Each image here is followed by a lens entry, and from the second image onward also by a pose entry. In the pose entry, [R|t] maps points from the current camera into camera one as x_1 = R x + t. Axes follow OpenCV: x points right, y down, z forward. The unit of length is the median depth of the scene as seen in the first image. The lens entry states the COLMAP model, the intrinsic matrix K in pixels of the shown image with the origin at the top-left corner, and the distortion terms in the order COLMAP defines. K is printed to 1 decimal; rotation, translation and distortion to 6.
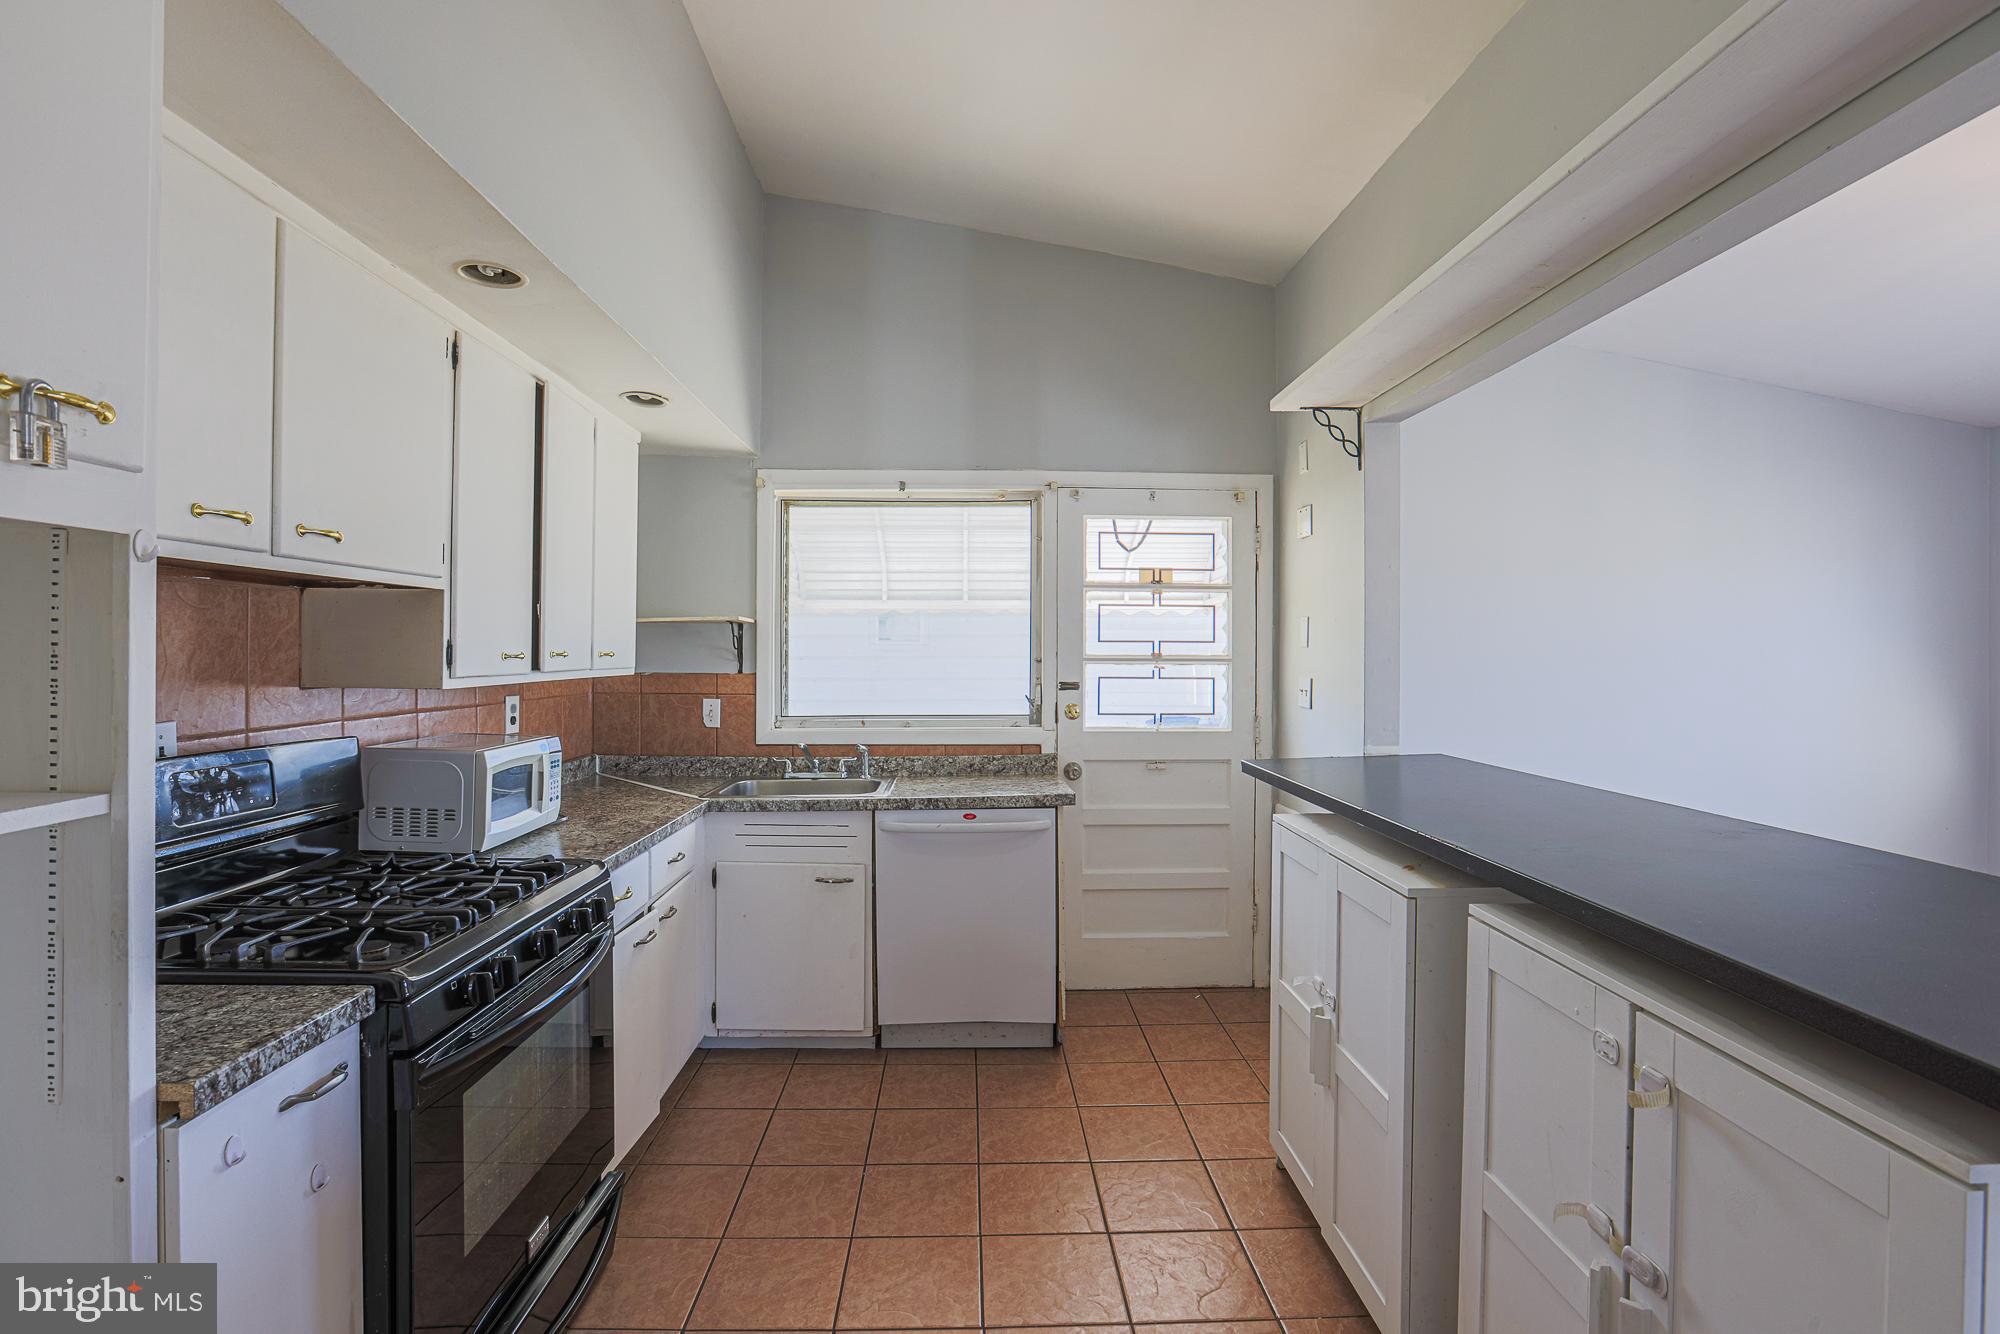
lens RADIAL K [[924.7, 0, 1029.2], [0, 924.7, 618.4], [0, 0, 1]] dist [-0.050314, 0.017403]
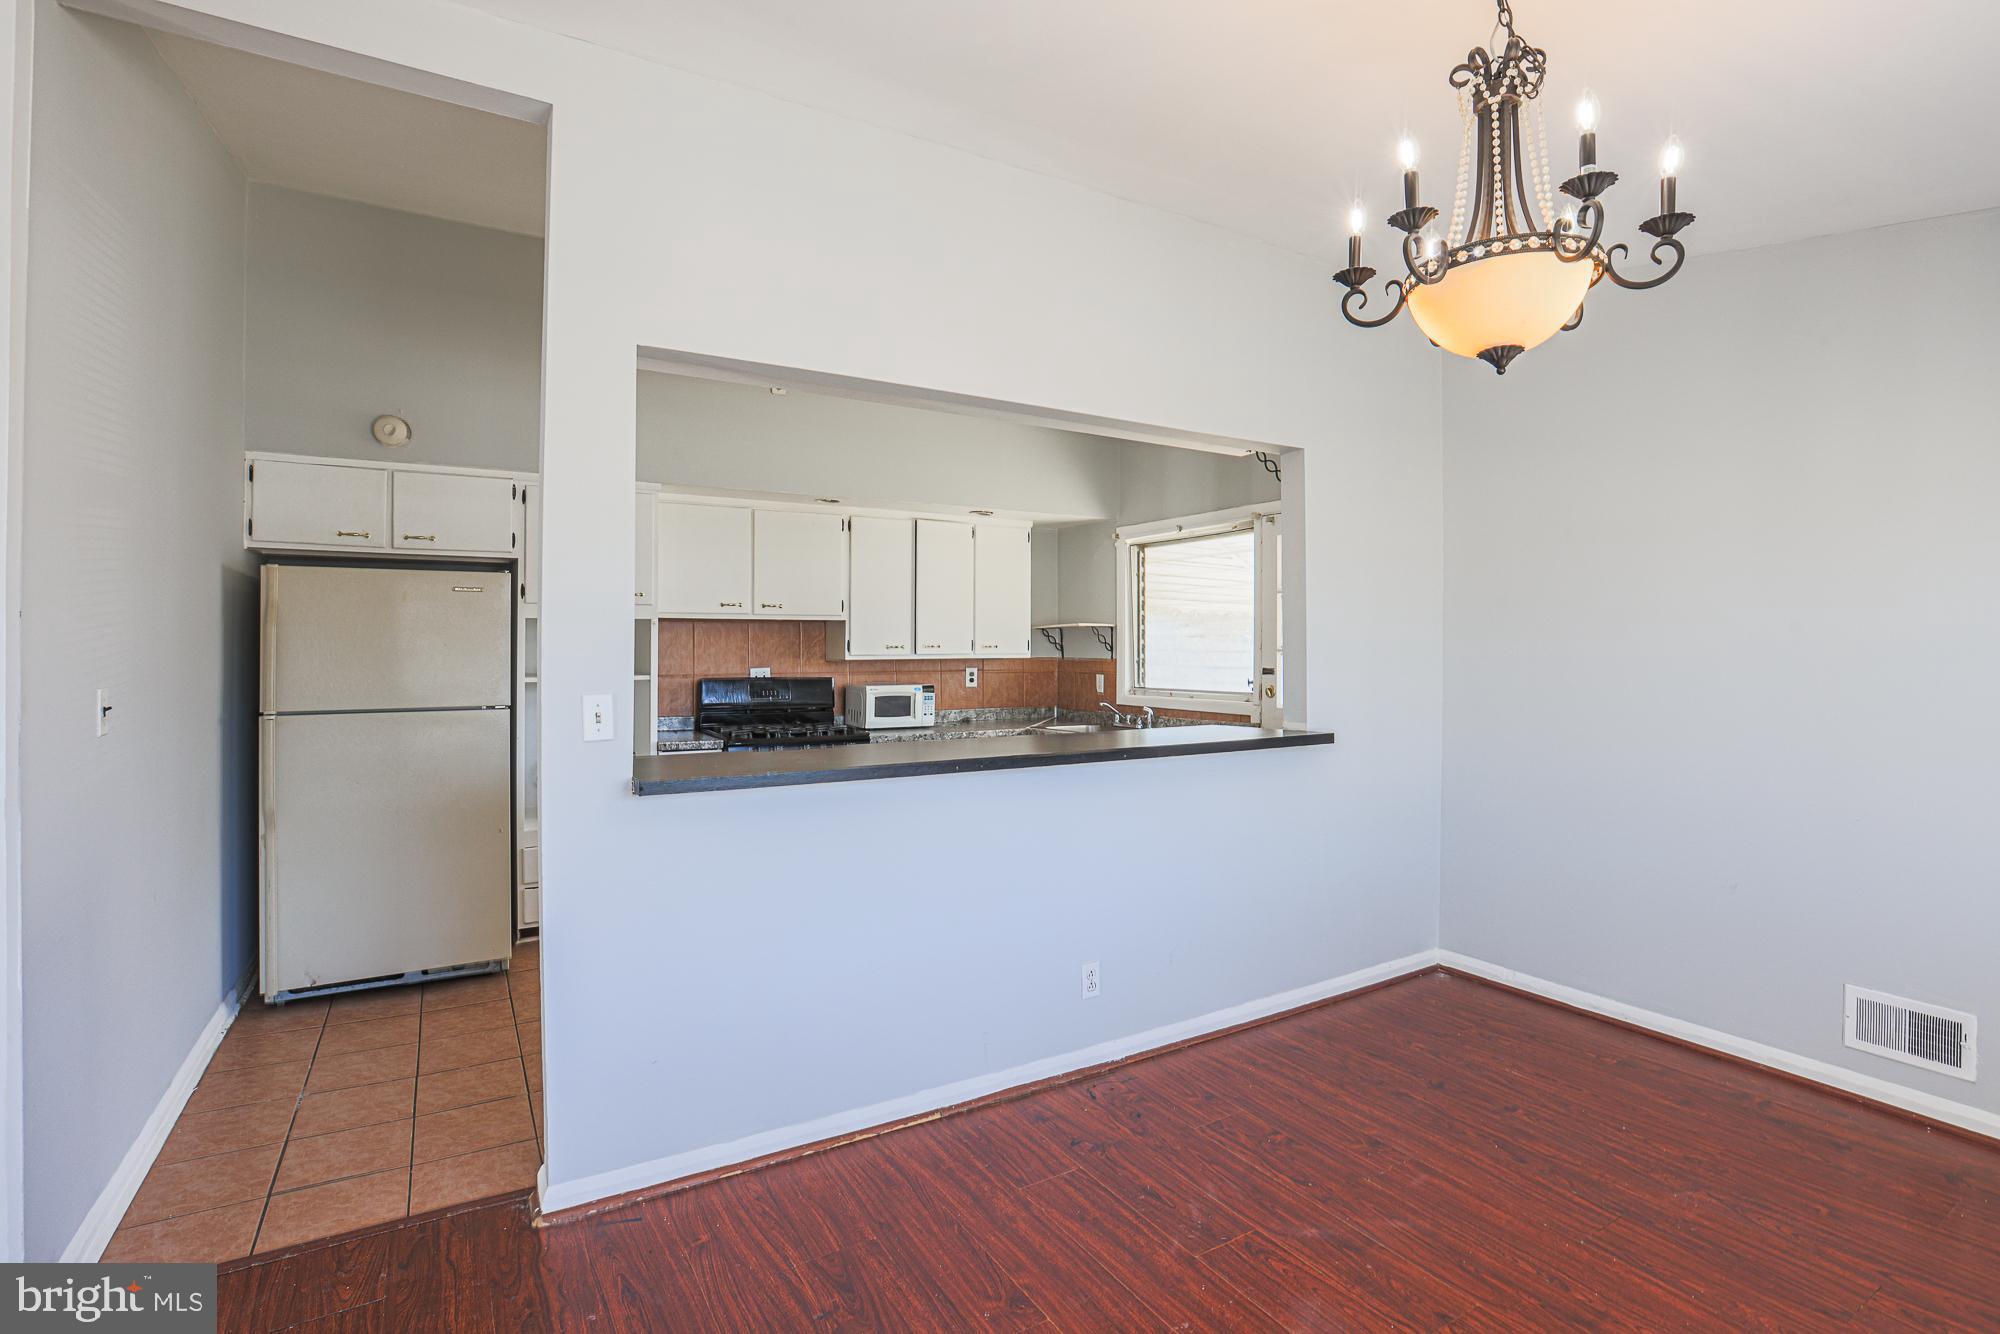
lens RADIAL K [[924.7, 0, 1029.2], [0, 924.7, 618.4], [0, 0, 1]] dist [-0.050314, 0.017403]
pose [[0.523496, -0.027319, -0.851590, 0.961709], [0.029988, 0.999457, -0.013629, 0.007627], [0.851500, -0.018403, 0.524031, 0.053768]]
